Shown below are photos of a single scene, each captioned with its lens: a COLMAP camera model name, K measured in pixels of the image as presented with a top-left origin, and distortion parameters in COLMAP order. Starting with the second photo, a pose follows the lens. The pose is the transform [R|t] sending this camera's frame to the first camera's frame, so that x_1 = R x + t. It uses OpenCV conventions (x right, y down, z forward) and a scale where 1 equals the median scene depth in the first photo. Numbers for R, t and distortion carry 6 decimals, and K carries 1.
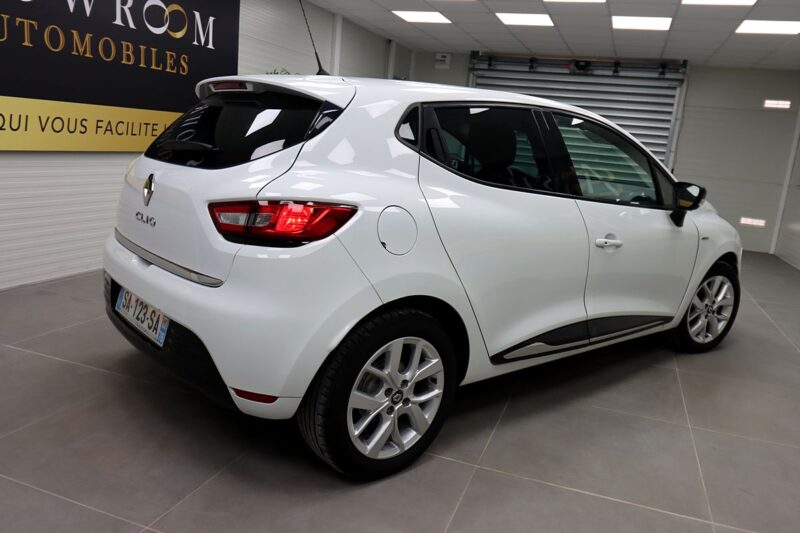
lens RADIAL K [[642.1, 0, 401.3], [0, 642.1, 267.8], [0, 0, 1]] dist [0.009018, -0.014810]
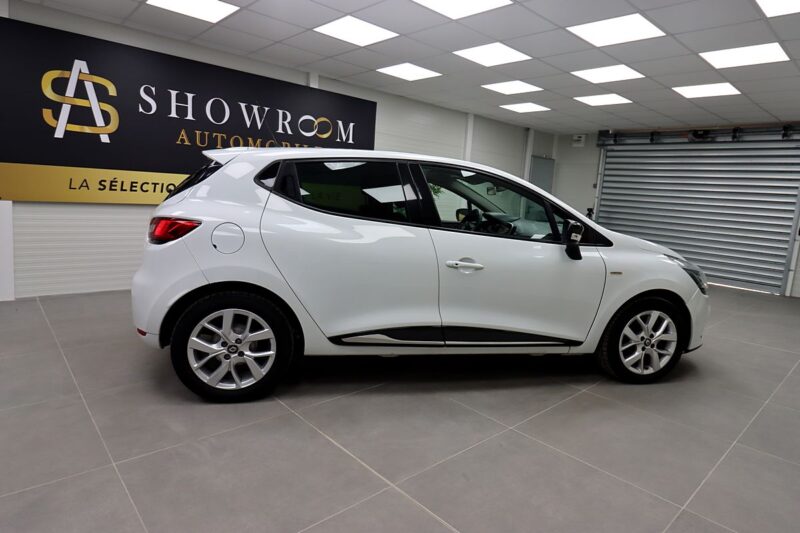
lens RADIAL K [[482.7, 0, 381.0], [0, 482.7, 255.4], [0, 0, 1]] dist [-0.001457, -0.001644]
pose [[0.876177, 0.033561, -0.480820, 0.468448], [-0.085185, 0.992652, -0.085942, 0.027426], [0.474402, 0.116259, 0.872598, 0.080172]]
